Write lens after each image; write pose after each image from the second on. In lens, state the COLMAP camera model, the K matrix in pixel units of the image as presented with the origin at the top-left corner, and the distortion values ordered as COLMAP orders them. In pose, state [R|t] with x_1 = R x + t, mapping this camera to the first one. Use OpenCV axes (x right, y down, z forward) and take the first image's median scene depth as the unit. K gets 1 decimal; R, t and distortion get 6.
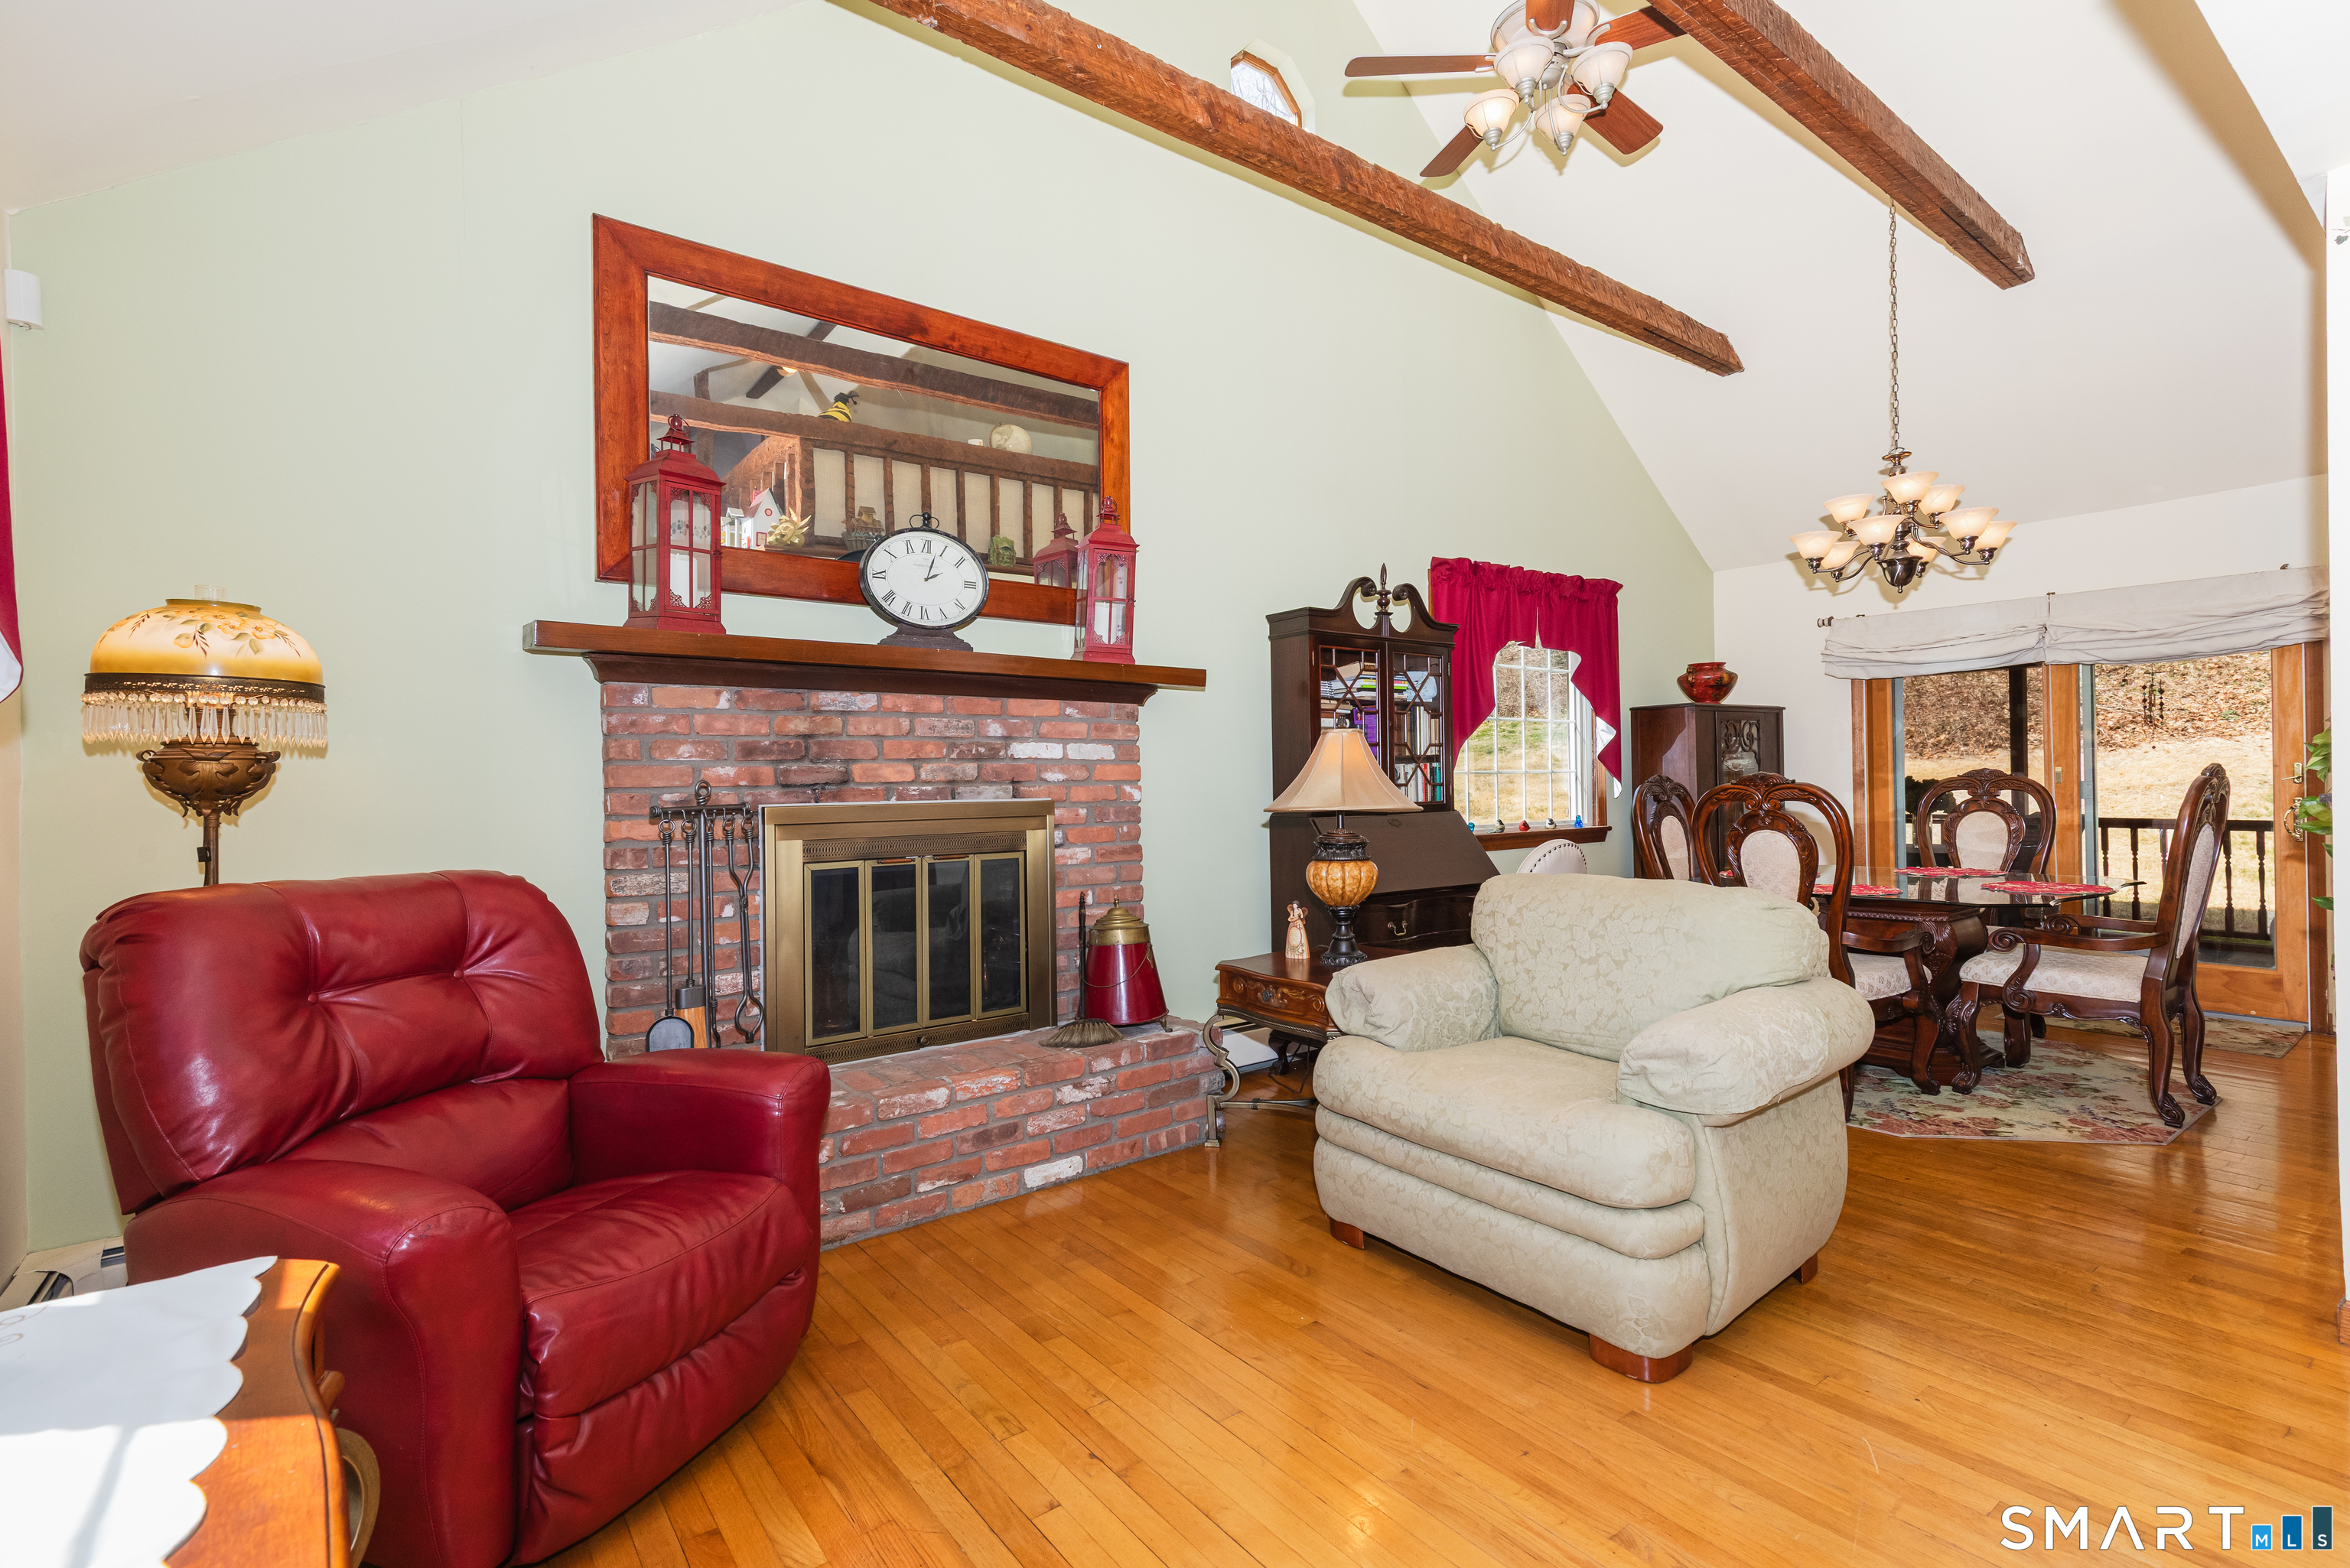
lens RADIAL K [[1071.4, 0, 1176.3], [0, 1071.4, 781.1], [0, 0, 1]] dist [0.002289, 0.000792]
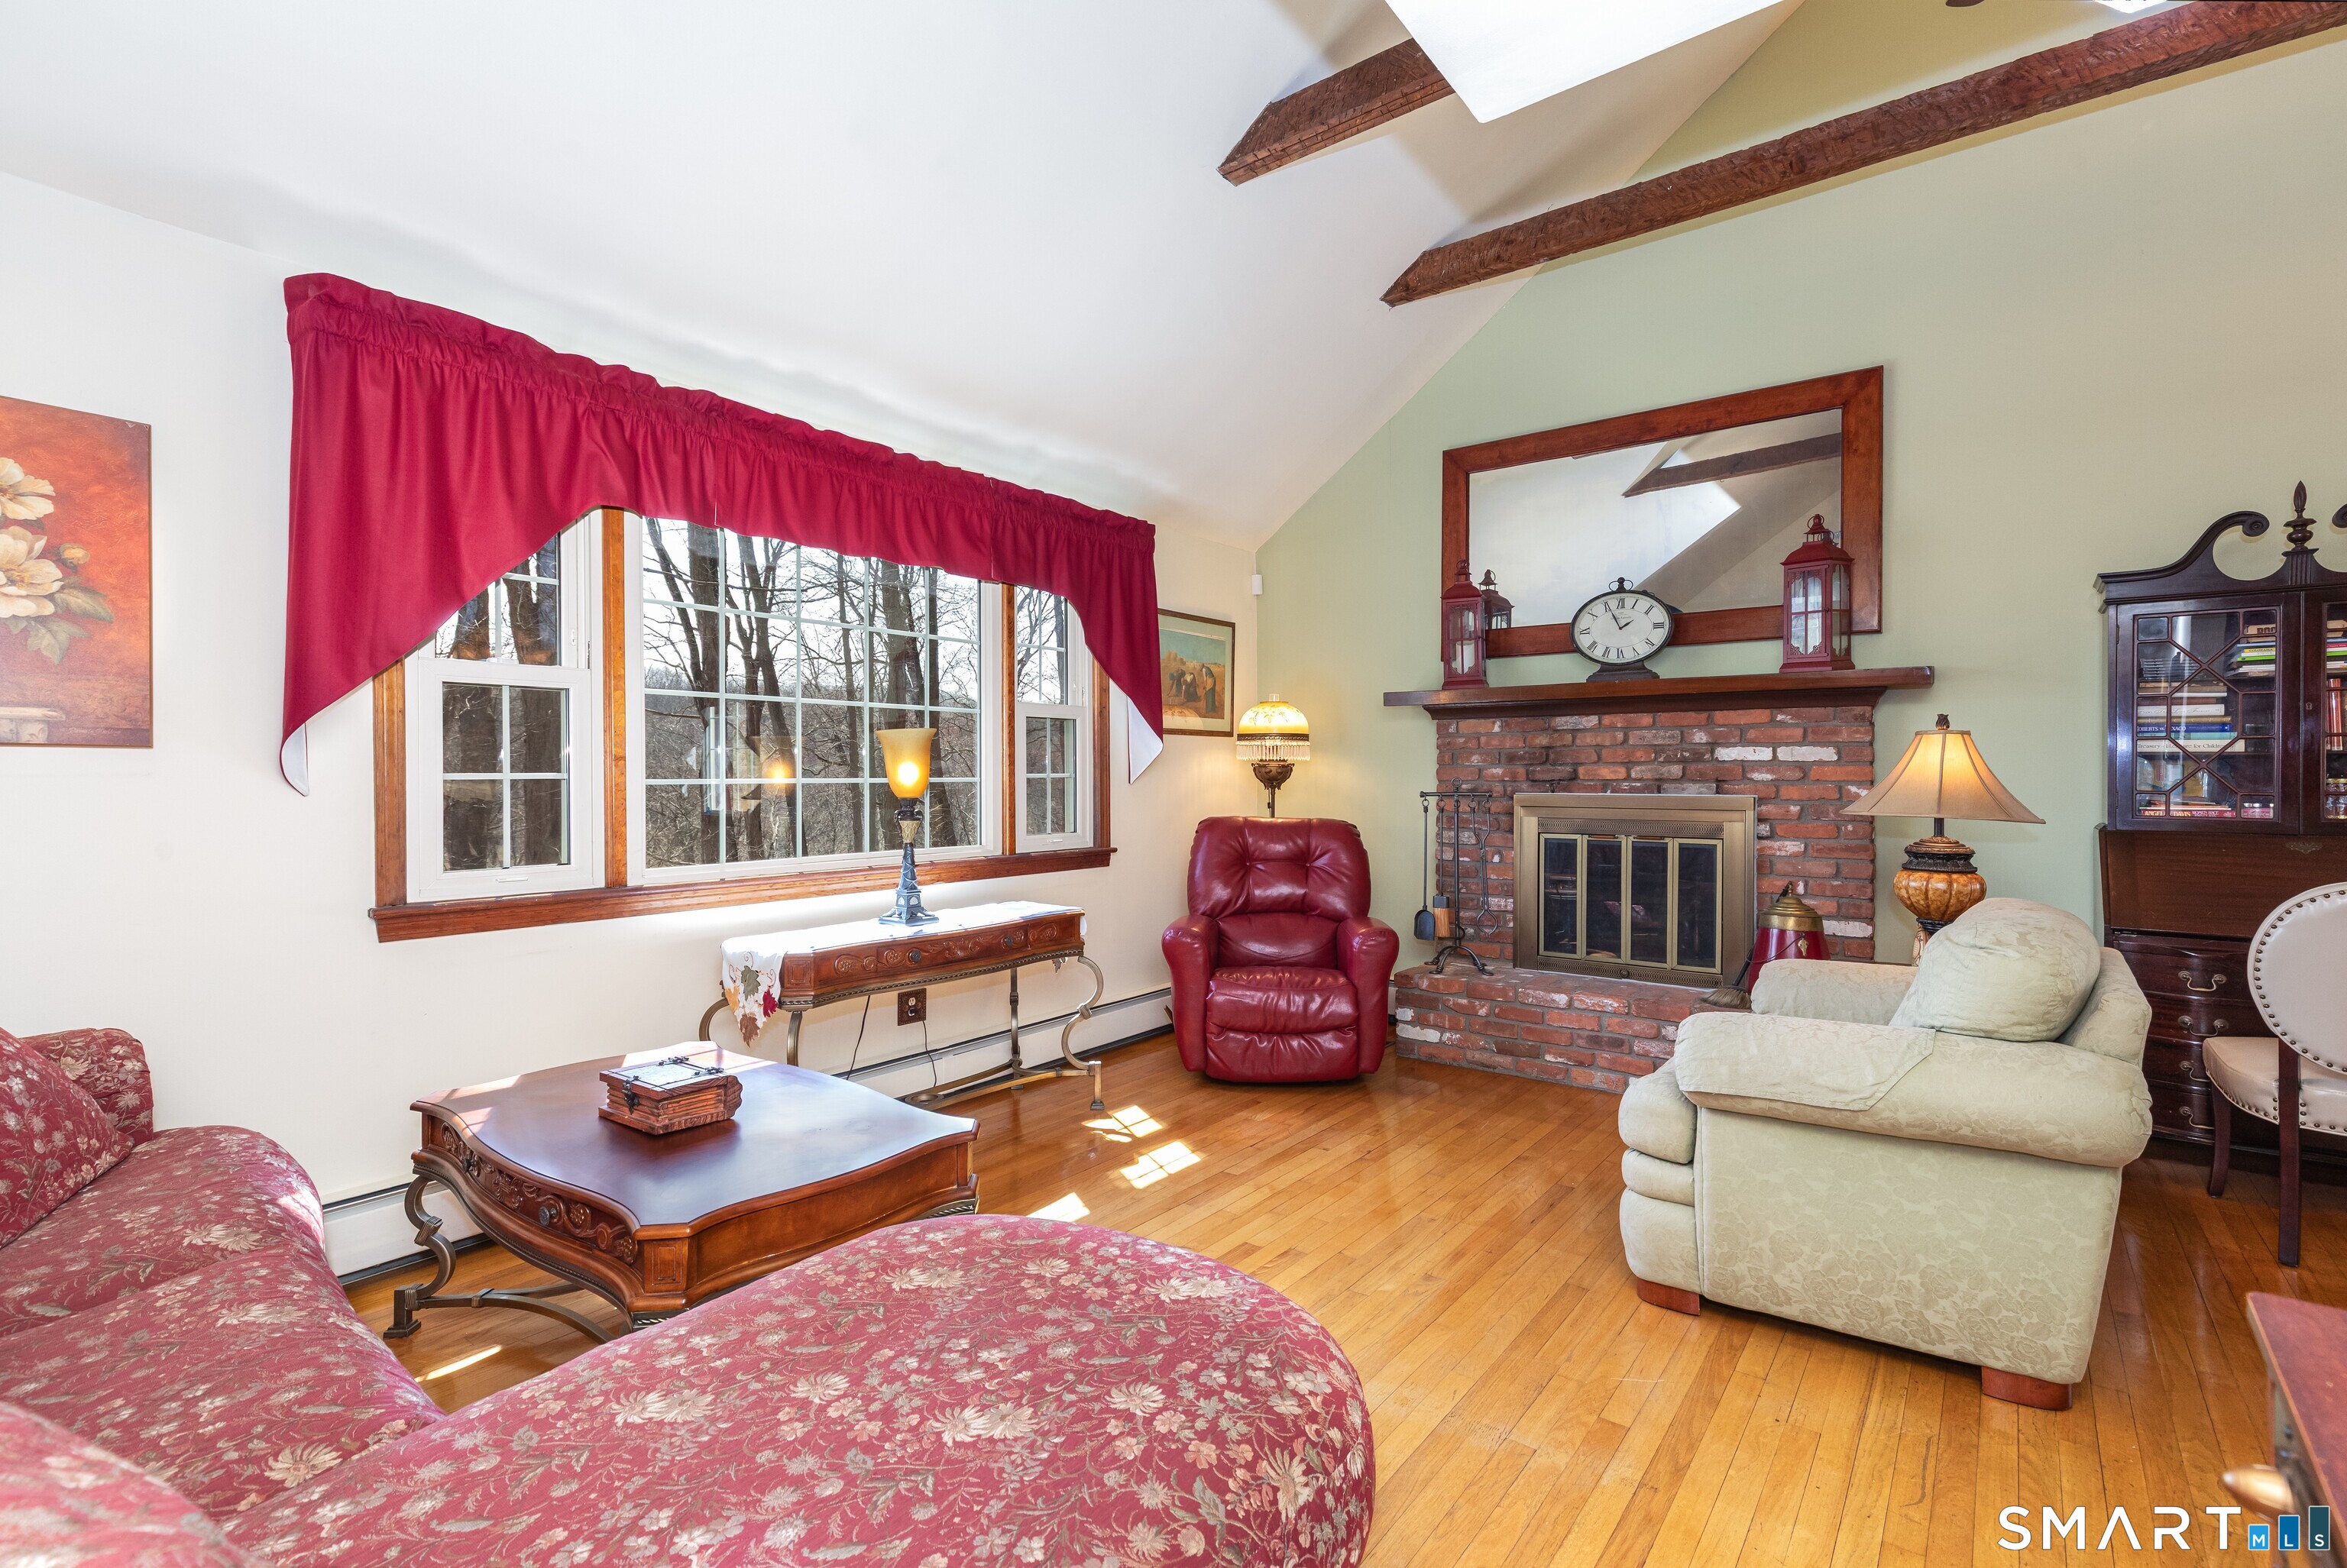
lens RADIAL K [[1065.5, 0, 1178.6], [0, 1065.5, 787.9], [0, 0, 1]] dist [0.001355, -0.000028]
pose [[0.245684, 0.023344, -0.969069, 0.911068], [-0.003102, 0.999724, 0.023296, -0.018202], [0.969345, -0.002718, 0.245688, 0.137135]]
